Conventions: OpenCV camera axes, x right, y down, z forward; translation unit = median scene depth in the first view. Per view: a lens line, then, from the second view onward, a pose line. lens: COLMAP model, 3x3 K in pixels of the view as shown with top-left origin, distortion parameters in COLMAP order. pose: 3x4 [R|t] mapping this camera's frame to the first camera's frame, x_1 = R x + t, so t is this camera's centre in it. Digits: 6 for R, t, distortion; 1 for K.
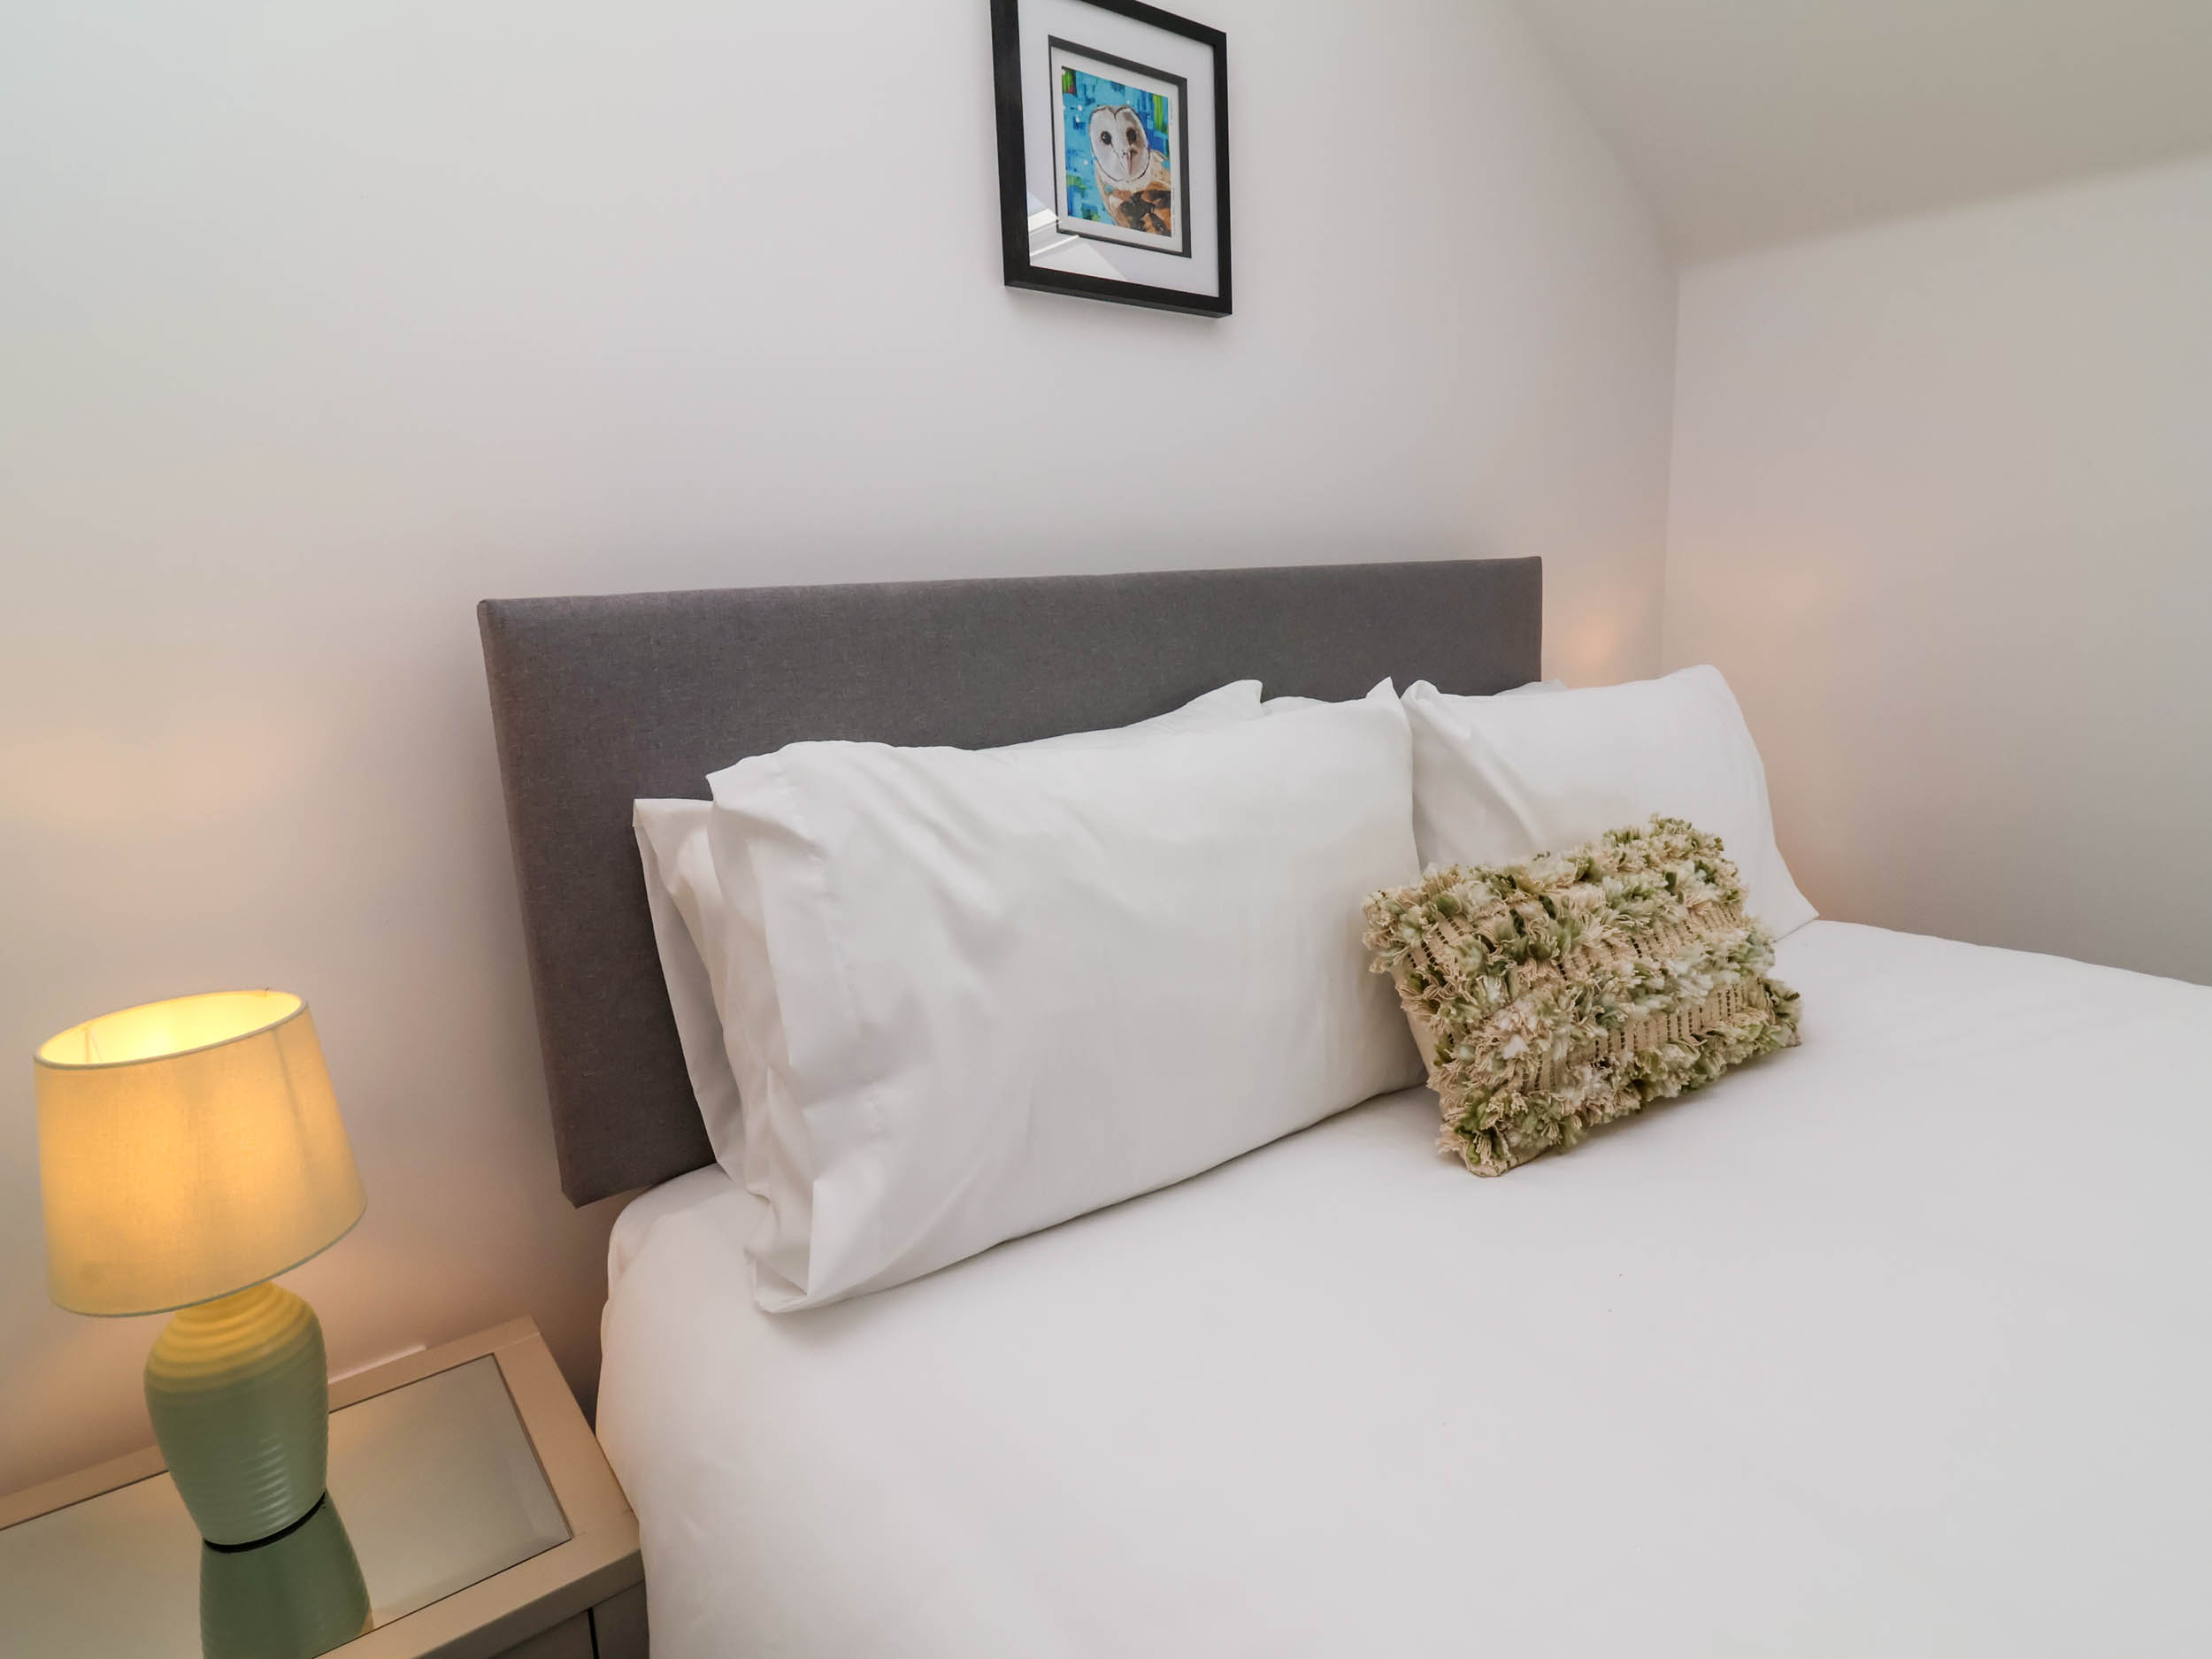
lens RADIAL K [[1168.1, 0, 1114.0], [0, 1168.1, 819.7], [0, 0, 1]] dist [-0.005731, -0.012249]
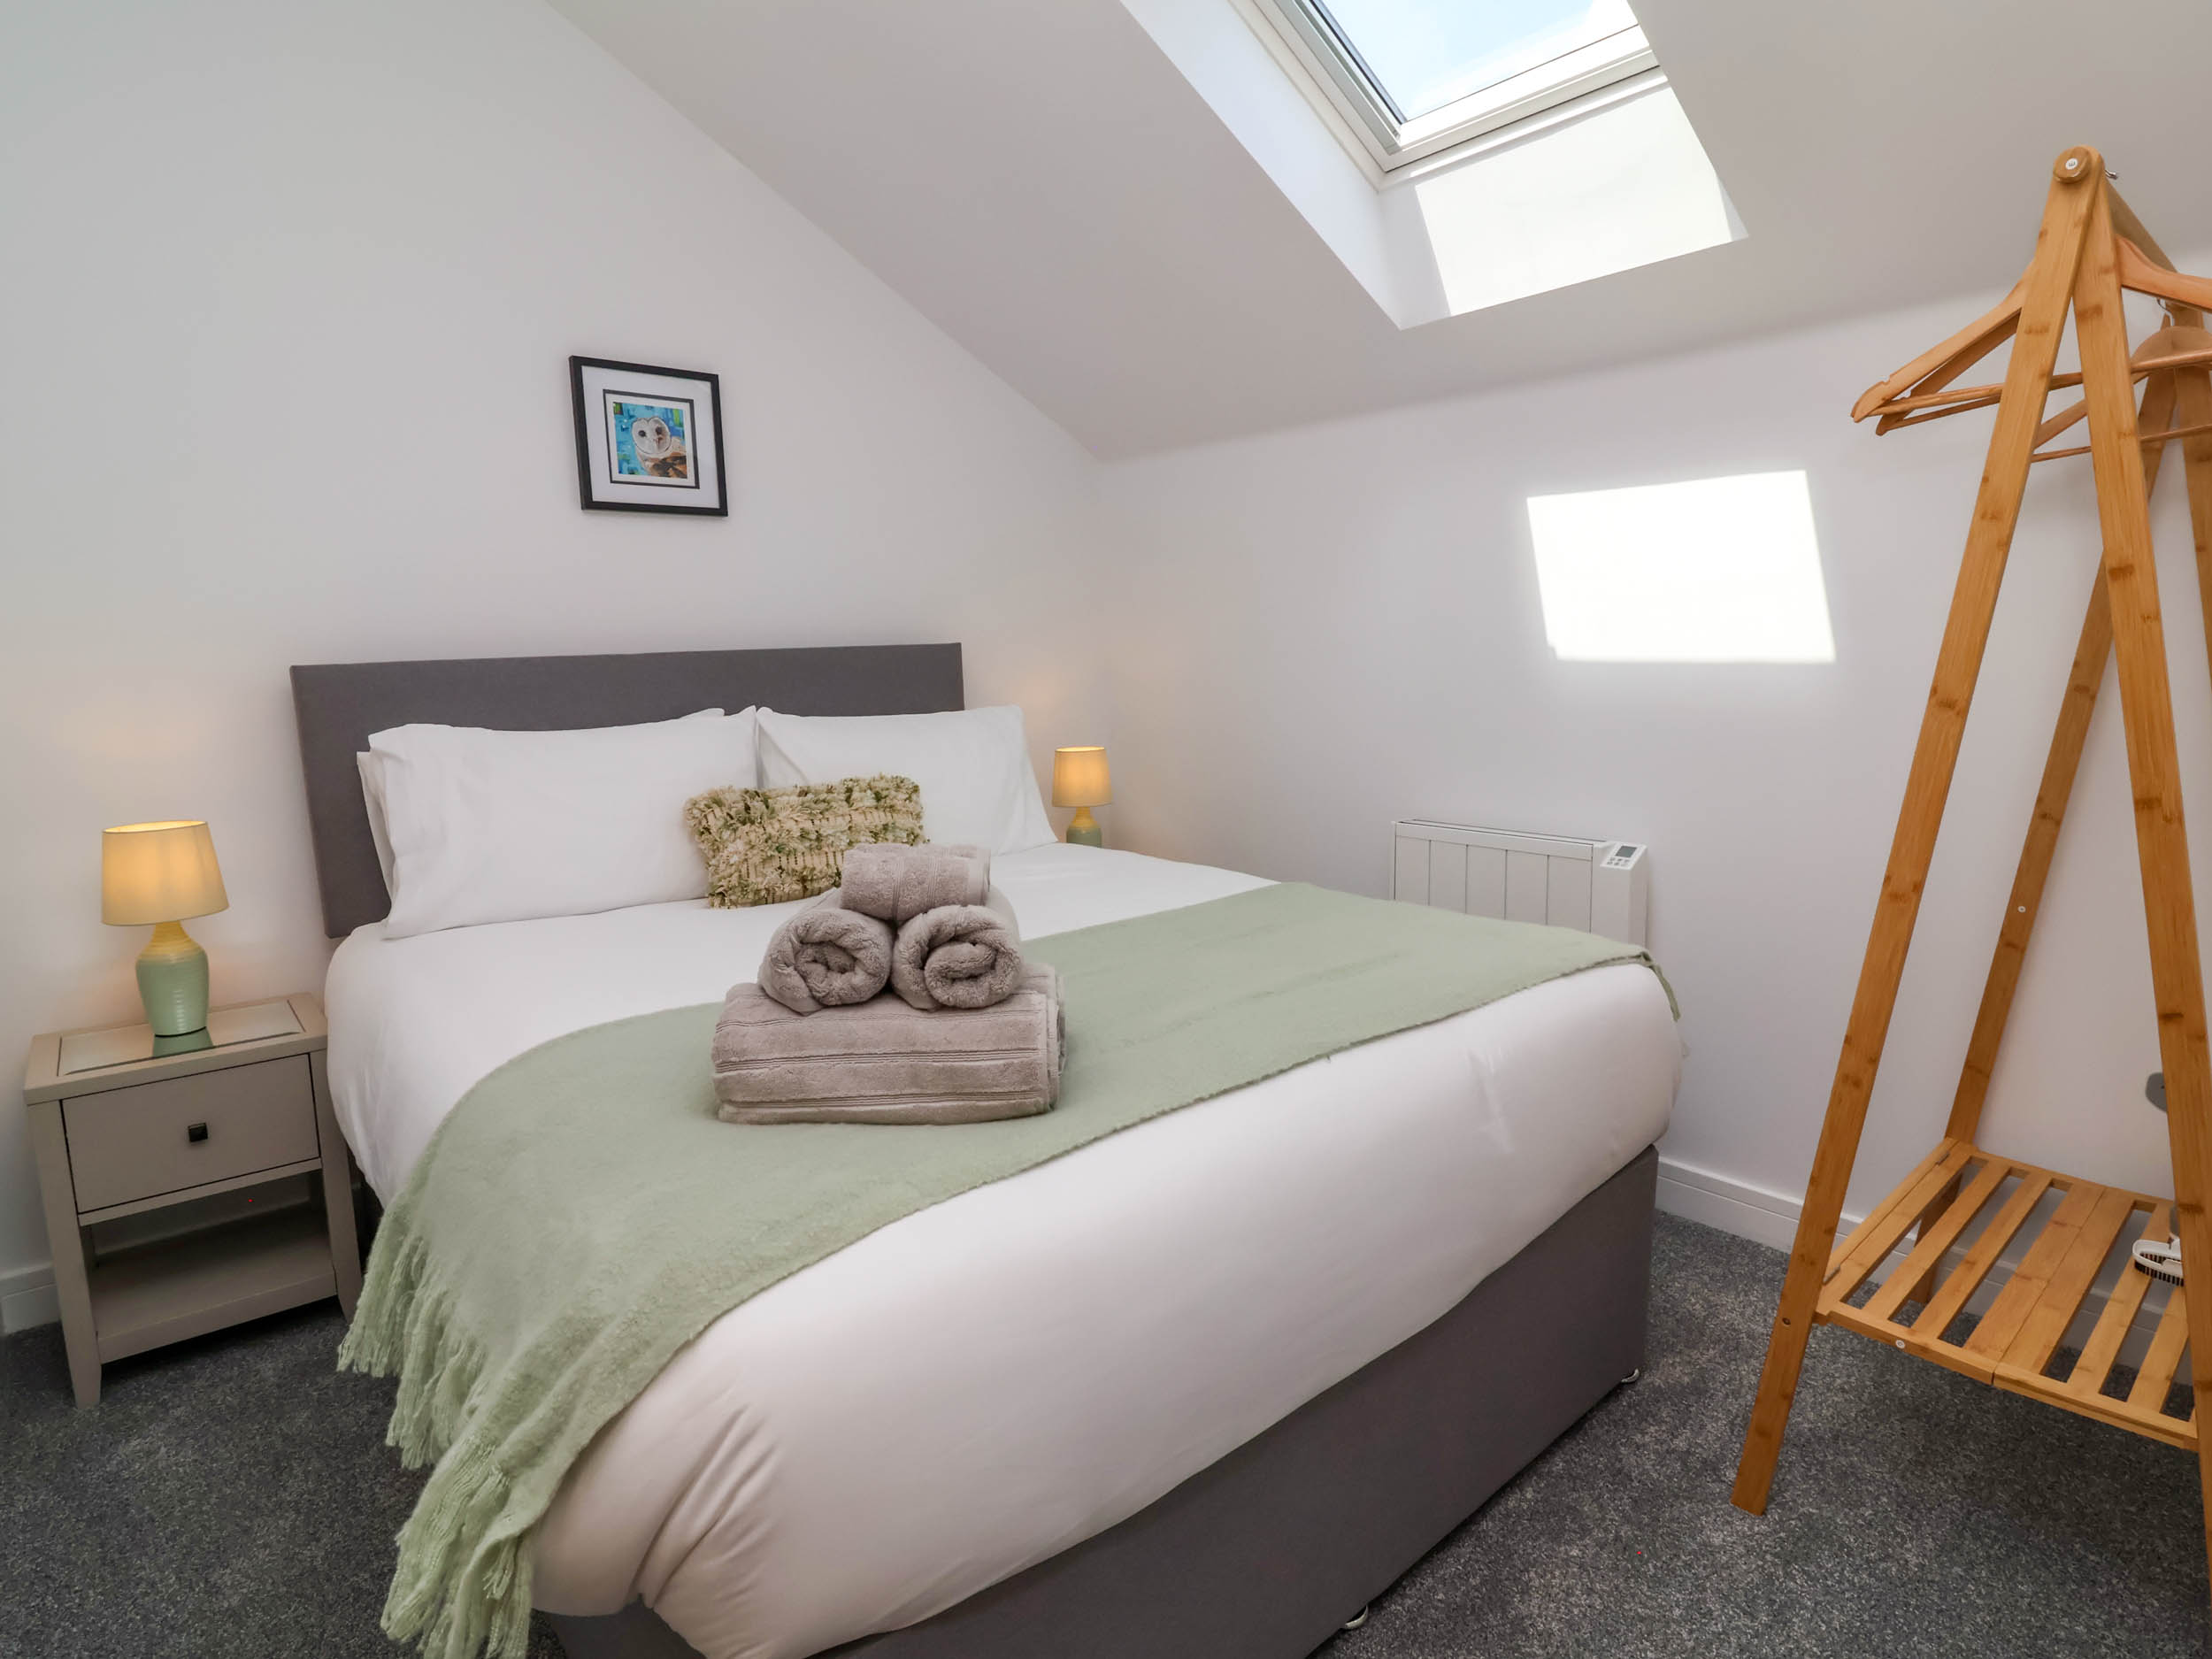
lens RADIAL K [[1168.1, 0, 1114.0], [0, 1168.1, 819.7], [0, 0, 1]] dist [-0.005731, -0.012249]
pose [[0.998956, 0.003923, 0.045518, 0.704352], [-0.001654, 0.998759, -0.049784, 0.163908], [-0.045657, 0.049657, 0.997722, -0.972632]]
